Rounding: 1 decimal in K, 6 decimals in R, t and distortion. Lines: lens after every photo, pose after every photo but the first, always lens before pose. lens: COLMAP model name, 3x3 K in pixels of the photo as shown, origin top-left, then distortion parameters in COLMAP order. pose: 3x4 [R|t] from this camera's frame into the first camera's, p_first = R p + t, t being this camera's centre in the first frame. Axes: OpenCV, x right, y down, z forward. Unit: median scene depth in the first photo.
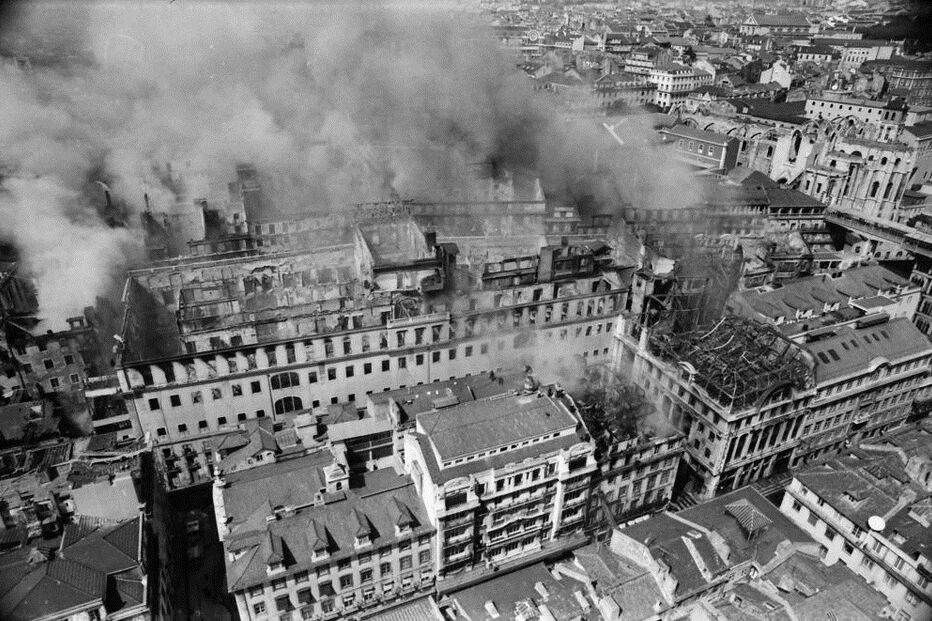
lens RADIAL K [[617.0, 0, 466.9], [0, 617.0, 305.9], [0, 0, 1]] dist [-0.093477, 0.087971]
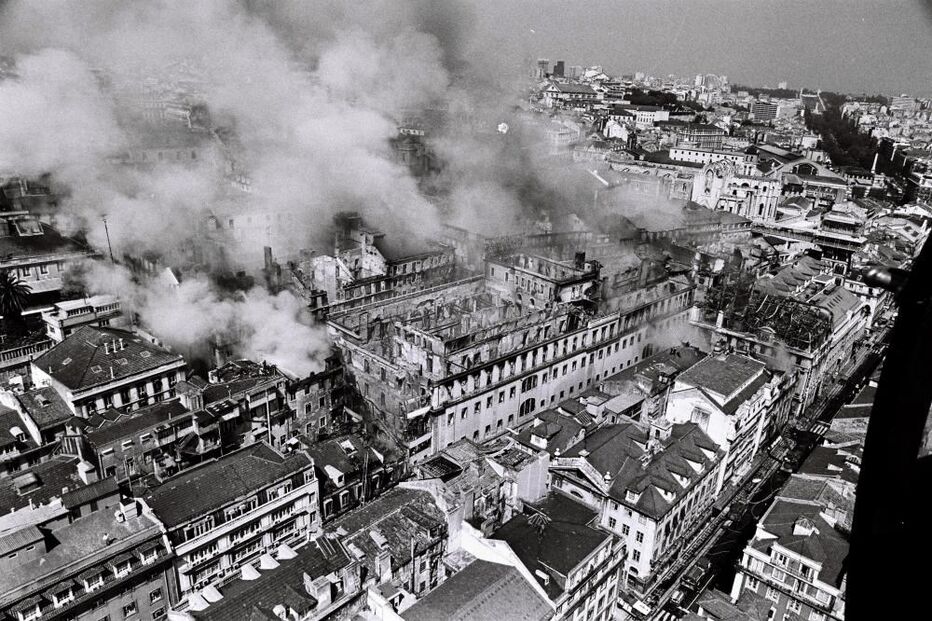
lens RADIAL K [[646.5, 0, 472.1], [0, 646.5, 300.9], [0, 0, 1]] dist [-0.085689, 0.047959]
pose [[0.912881, -0.109976, 0.393133, -0.754210], [0.154911, 0.984320, -0.084358, 0.048653], [-0.377691, 0.137909, 0.915604, -0.081821]]
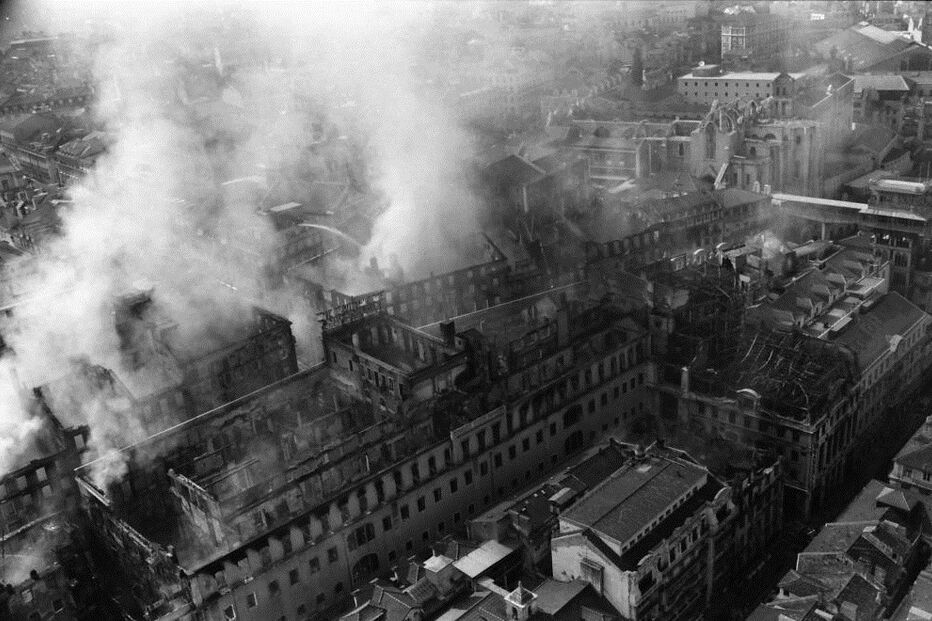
lens RADIAL K [[921.5, 0, 460.0], [0, 921.5, 315.1], [0, 0, 1]] dist [-0.053753, 0.000000]
pose [[0.917105, -0.232471, 0.323846, -0.443417], [0.263457, 0.963118, -0.054718, -0.053185], [-0.299181, 0.135502, 0.944526, -0.210396]]
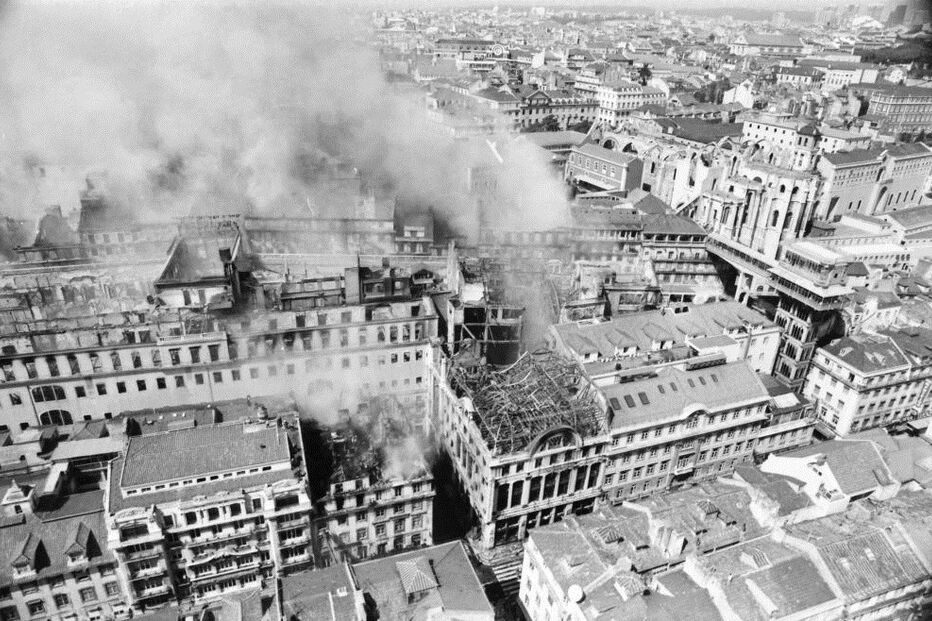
lens RADIAL K [[617.0, 0, 463.9], [0, 617.0, 309.8], [0, 0, 1]] dist [-0.093477, 0.087971]
pose [[0.997422, 0.044473, -0.056320, 0.367833], [-0.045293, 0.998884, -0.013382, -0.026572], [0.055662, 0.015898, 0.998323, 0.058989]]
